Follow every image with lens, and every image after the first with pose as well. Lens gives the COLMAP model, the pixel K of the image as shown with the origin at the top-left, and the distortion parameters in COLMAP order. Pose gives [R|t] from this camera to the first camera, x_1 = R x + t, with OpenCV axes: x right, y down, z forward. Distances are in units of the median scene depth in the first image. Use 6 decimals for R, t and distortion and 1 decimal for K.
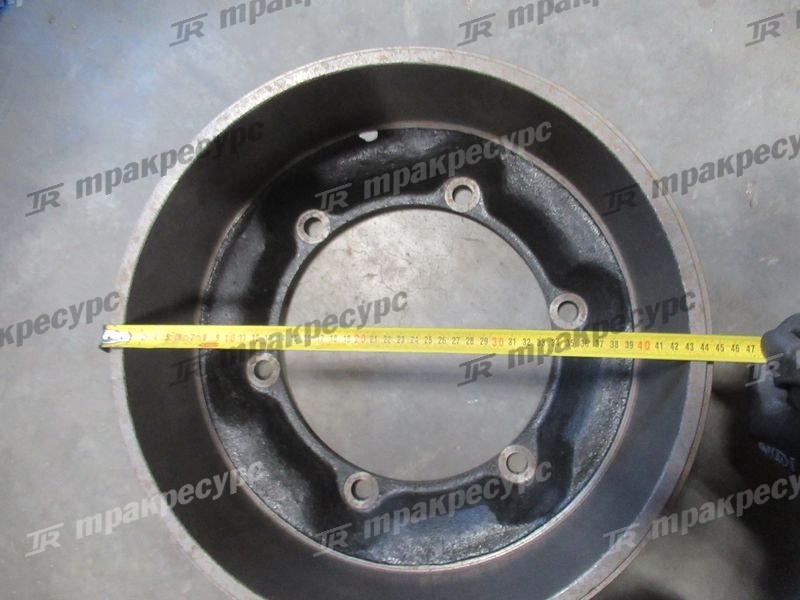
lens RADIAL K [[581.7, 0, 396.8], [0, 581.7, 300.2], [0, 0, 1]] dist [0.004630, -0.001427]
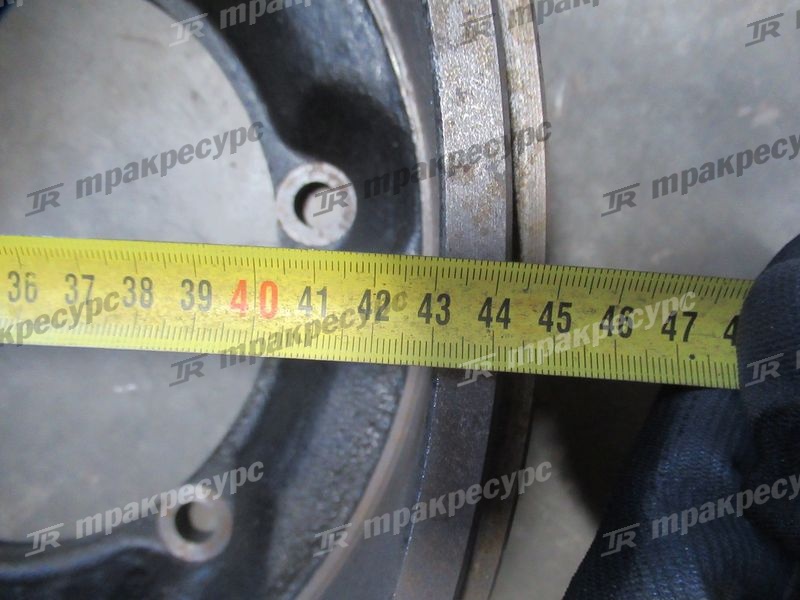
lens RADIAL K [[581.7, 0, 396.8], [0, 581.7, 300.2], [0, 0, 1]] dist [0.004630, -0.001427]
pose [[0.997726, 0.039440, 0.054655, 0.335756], [-0.045882, 0.991454, 0.122119, 0.033765], [-0.049372, -0.124349, 0.991009, 0.540706]]
